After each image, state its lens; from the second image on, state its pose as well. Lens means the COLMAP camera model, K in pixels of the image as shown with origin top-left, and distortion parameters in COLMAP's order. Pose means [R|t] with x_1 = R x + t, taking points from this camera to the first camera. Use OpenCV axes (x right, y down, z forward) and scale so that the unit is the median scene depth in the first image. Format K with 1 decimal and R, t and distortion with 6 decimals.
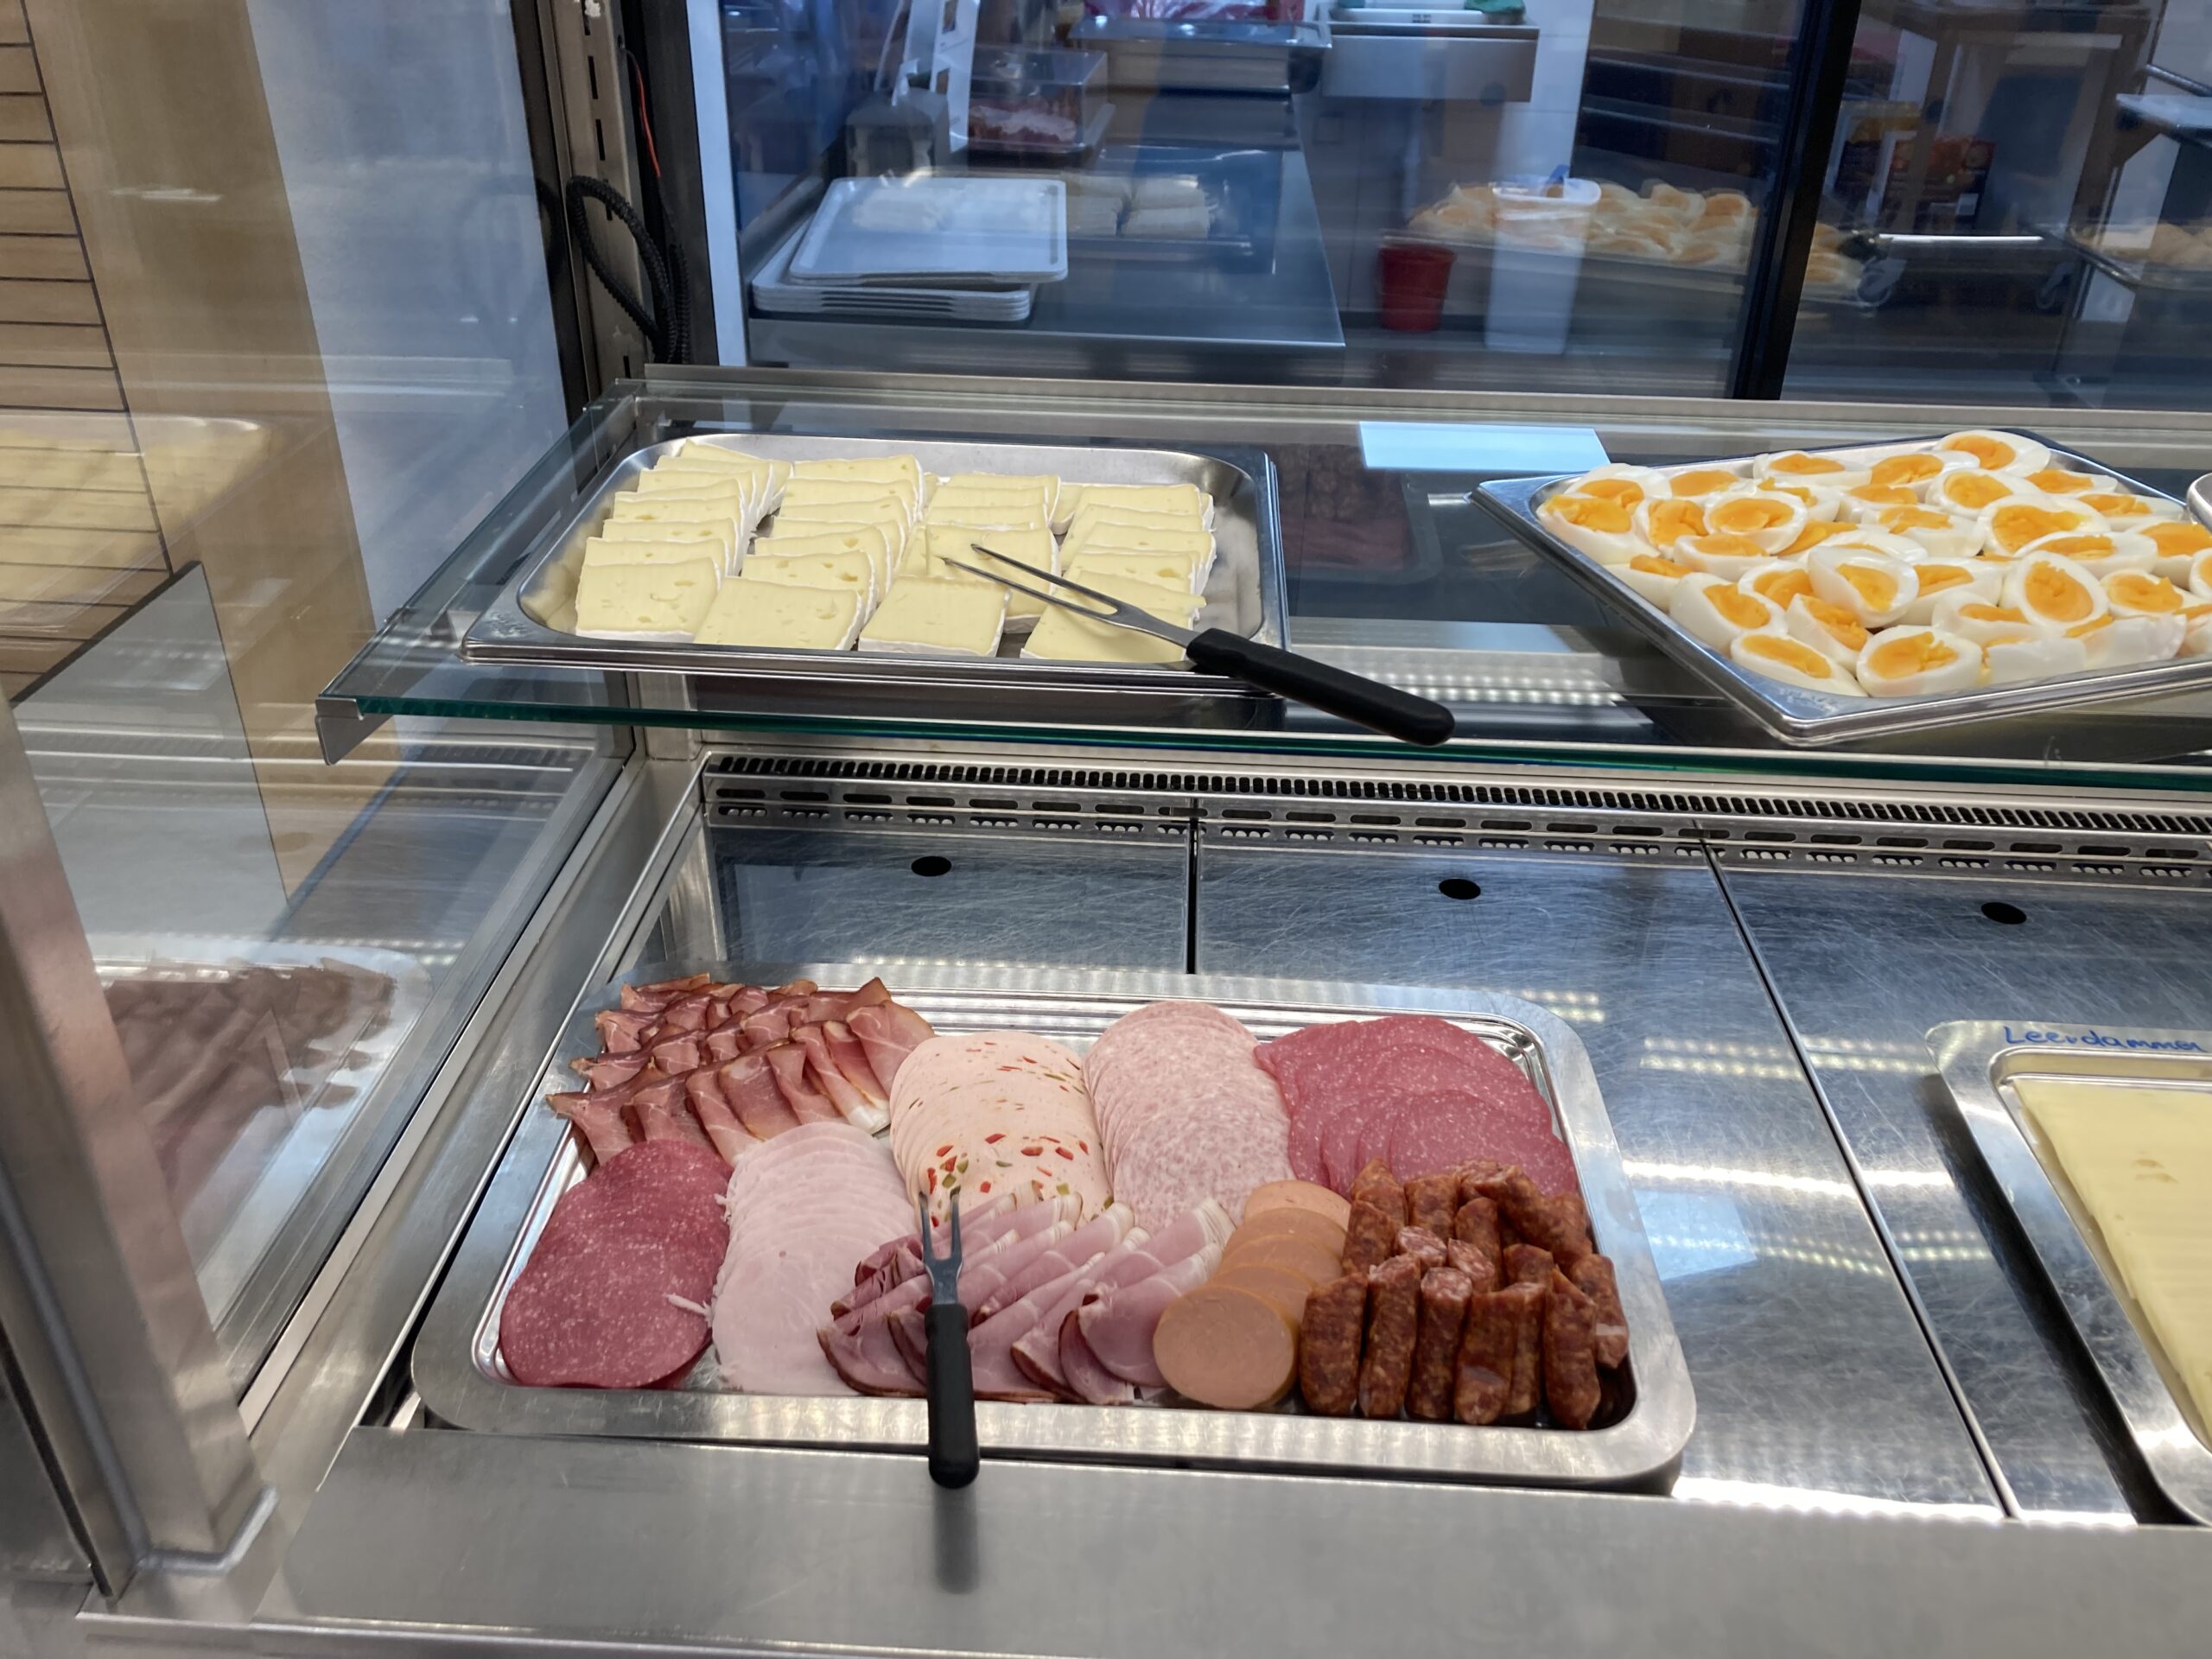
lens RADIAL K [[1840.9, 0, 1093.4], [0, 1840.9, 808.8], [0, 0, 1]] dist [0.034934, -0.038487]
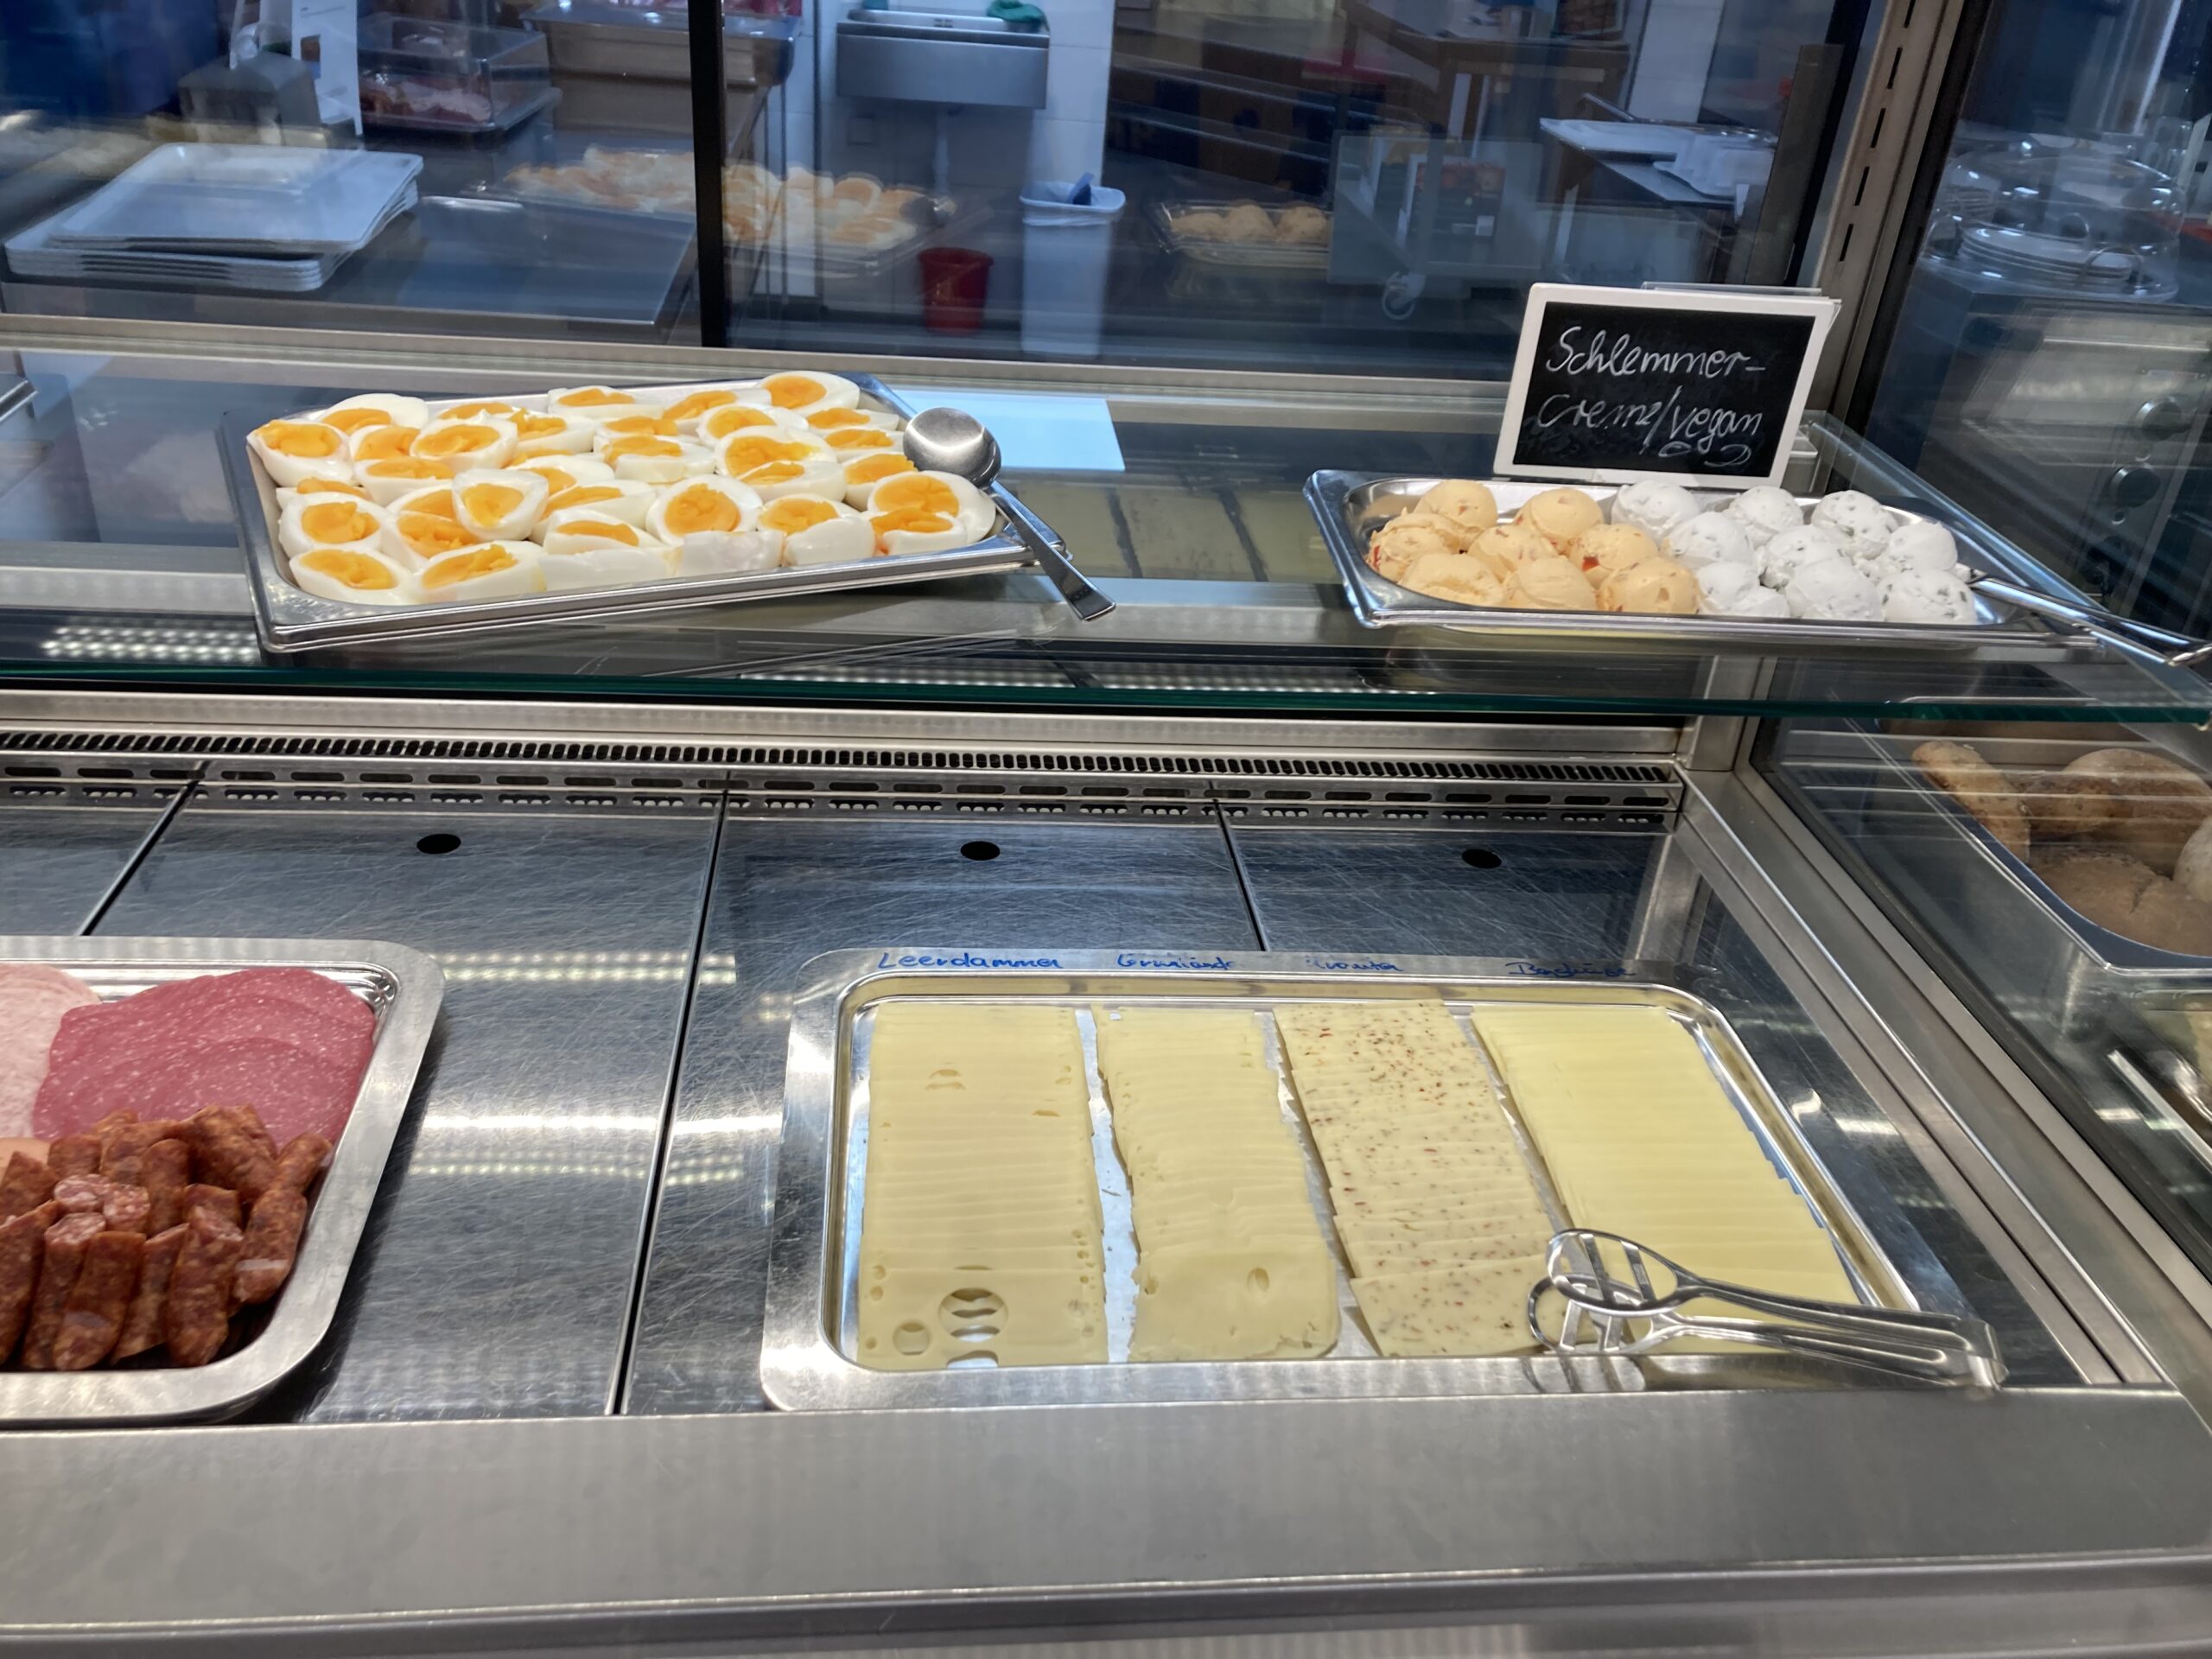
lens RADIAL K [[1840.9, 0, 1113.2], [0, 1840.9, 813.2], [0, 0, 1]] dist [0.034934, -0.038487]
pose [[0.985806, -0.027346, 0.165647, 0.493105], [0.028225, 0.999597, -0.002956, 0.050850], [-0.165500, 0.007590, 0.986181, -0.037947]]
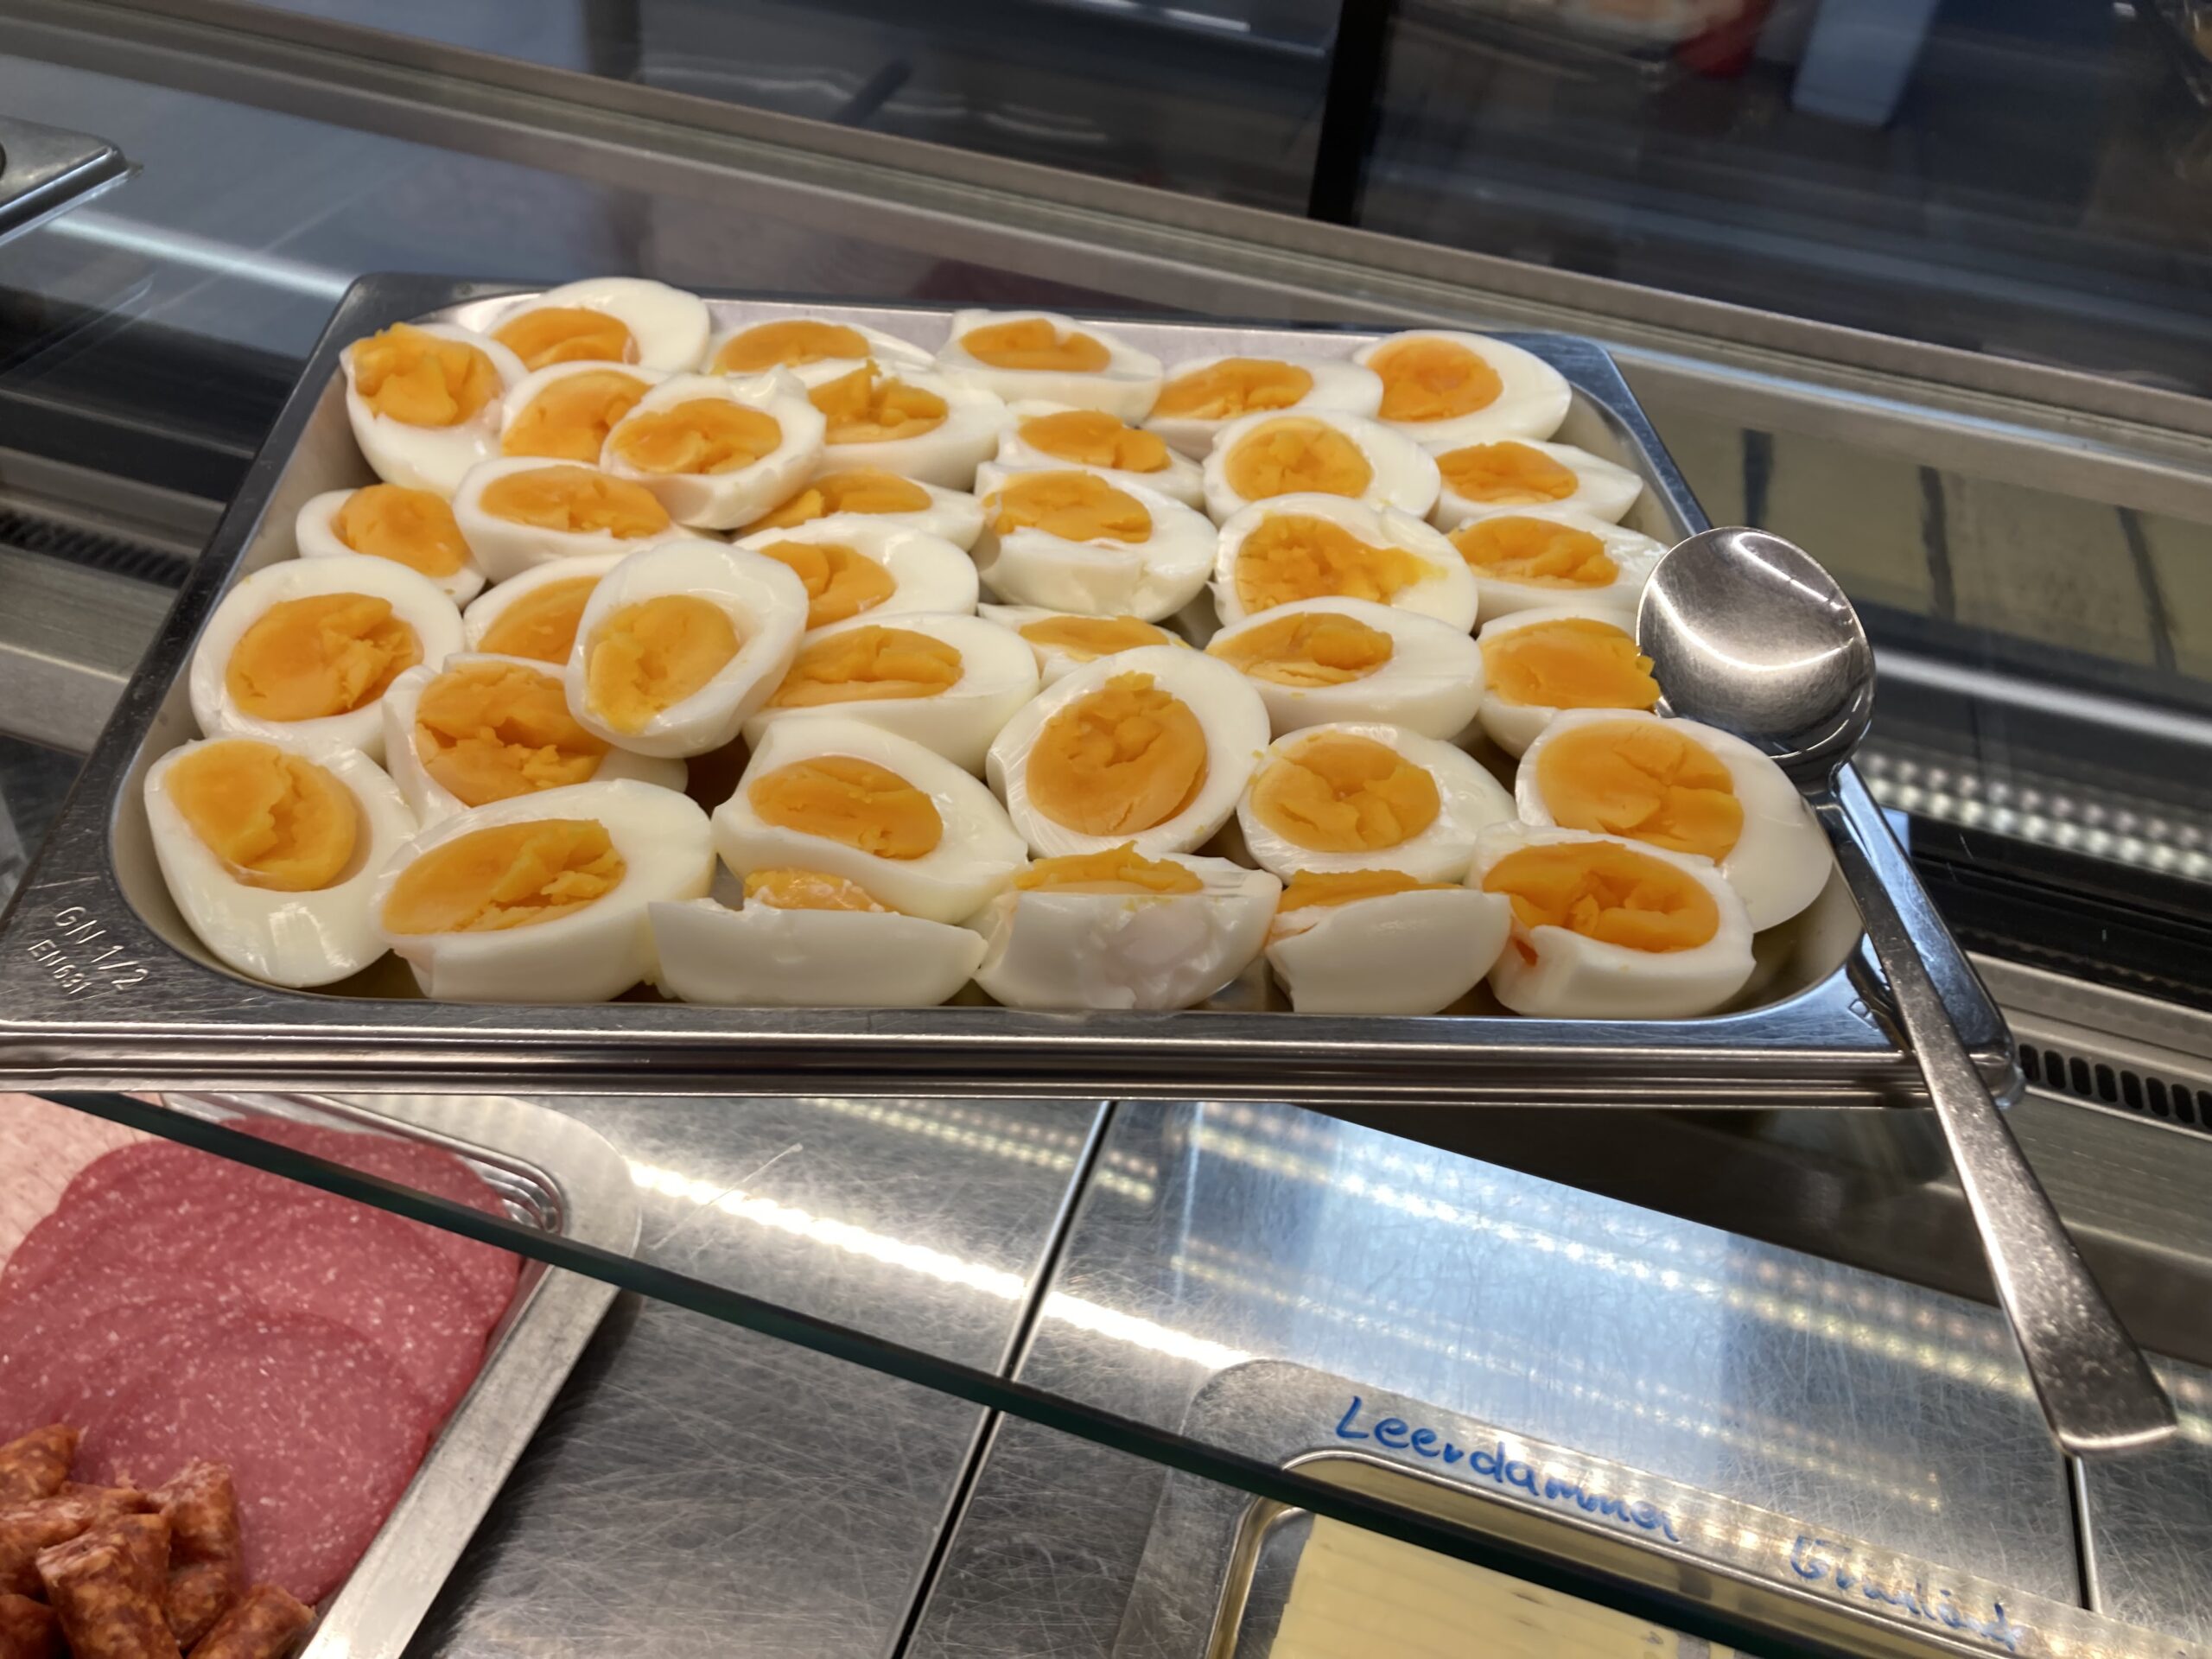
lens RADIAL K [[1840.9, 0, 1102.5], [0, 1840.9, 829.4], [0, 0, 1]] dist [0.034934, -0.038487]
pose [[0.970341, 0.206640, -0.125455, 0.495166], [-0.183042, 0.967028, 0.177066, -0.151957], [0.157908, -0.148850, 0.976170, 0.499014]]
